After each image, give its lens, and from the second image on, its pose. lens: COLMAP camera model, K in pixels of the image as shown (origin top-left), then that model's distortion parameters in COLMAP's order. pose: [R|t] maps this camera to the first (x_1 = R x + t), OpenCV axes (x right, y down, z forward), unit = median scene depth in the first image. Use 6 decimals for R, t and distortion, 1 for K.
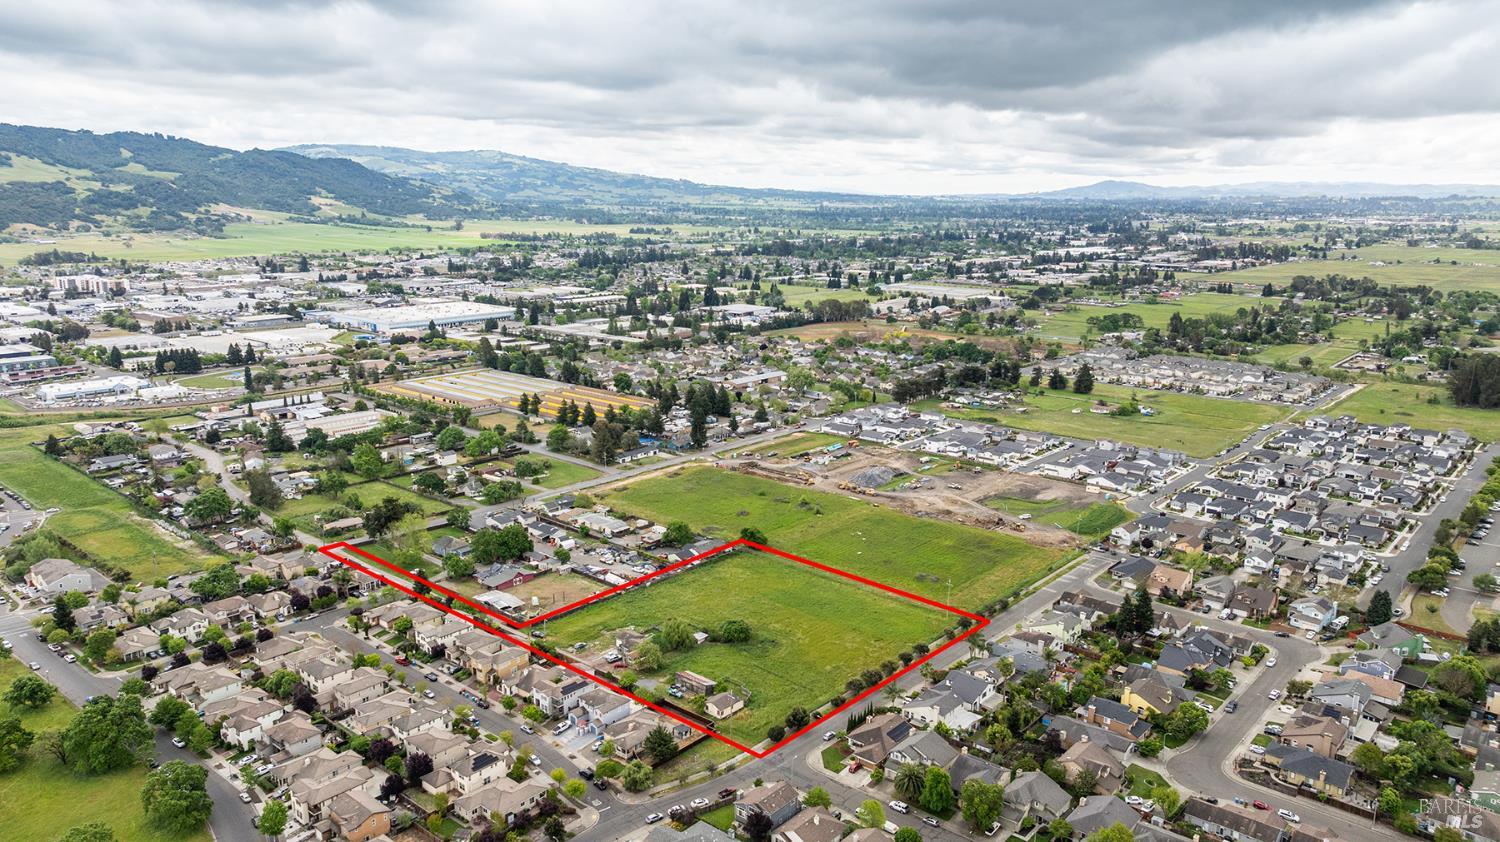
lens RADIAL K [[1049.5, 0, 750.0], [0, 1049.5, 421.0], [0, 0, 1]] dist [-0.008279, -0.006196]
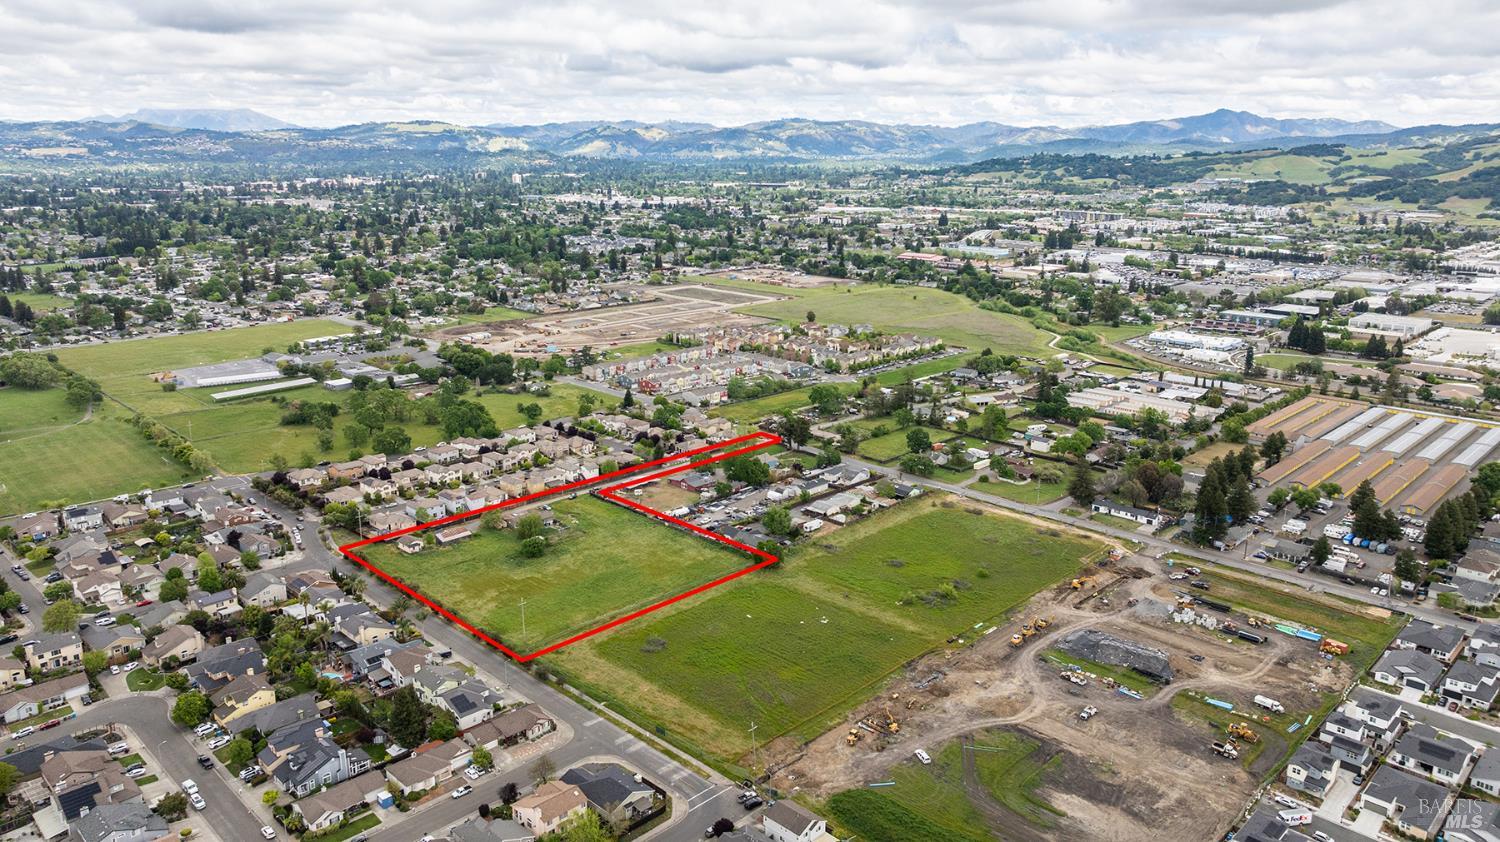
lens RADIAL K [[1049.5, 0, 750.0], [0, 1049.5, 421.0], [0, 0, 1]] dist [-0.008279, -0.006196]
pose [[-0.051681, 0.244831, -0.968187, 0.727143], [-0.220655, 0.942723, 0.250170, -0.186241], [0.973982, 0.226564, 0.005302, 0.827668]]
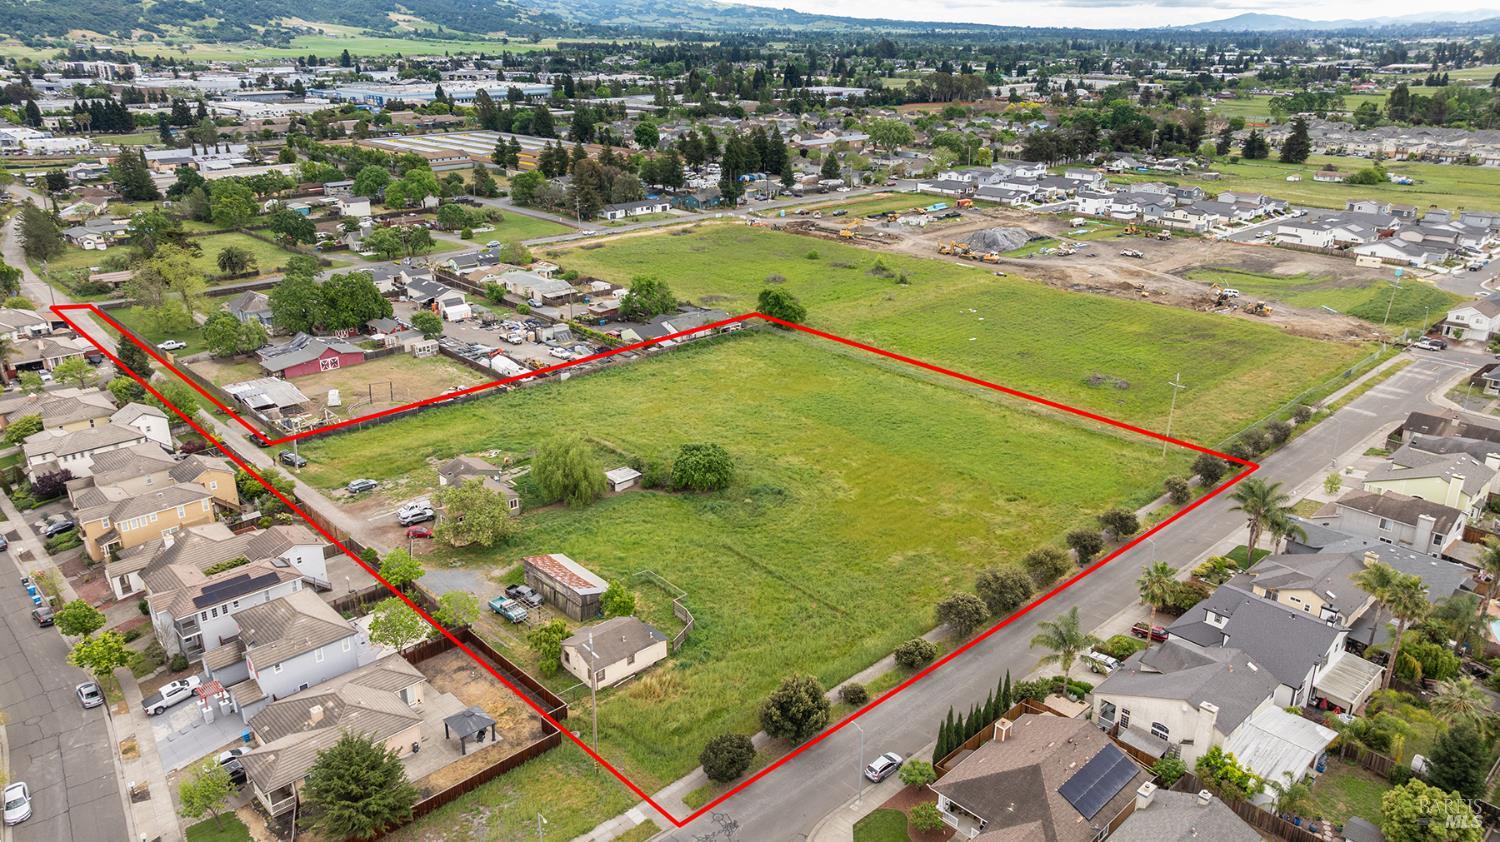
lens RADIAL K [[1049.5, 0, 750.0], [0, 1049.5, 421.0], [0, 0, 1]] dist [-0.008279, -0.006196]
pose [[0.995364, 0.031625, -0.090832, 0.034330], [-0.018280, 0.989387, 0.144152, 0.078664], [0.094427, -0.141823, 0.985378, 0.382665]]
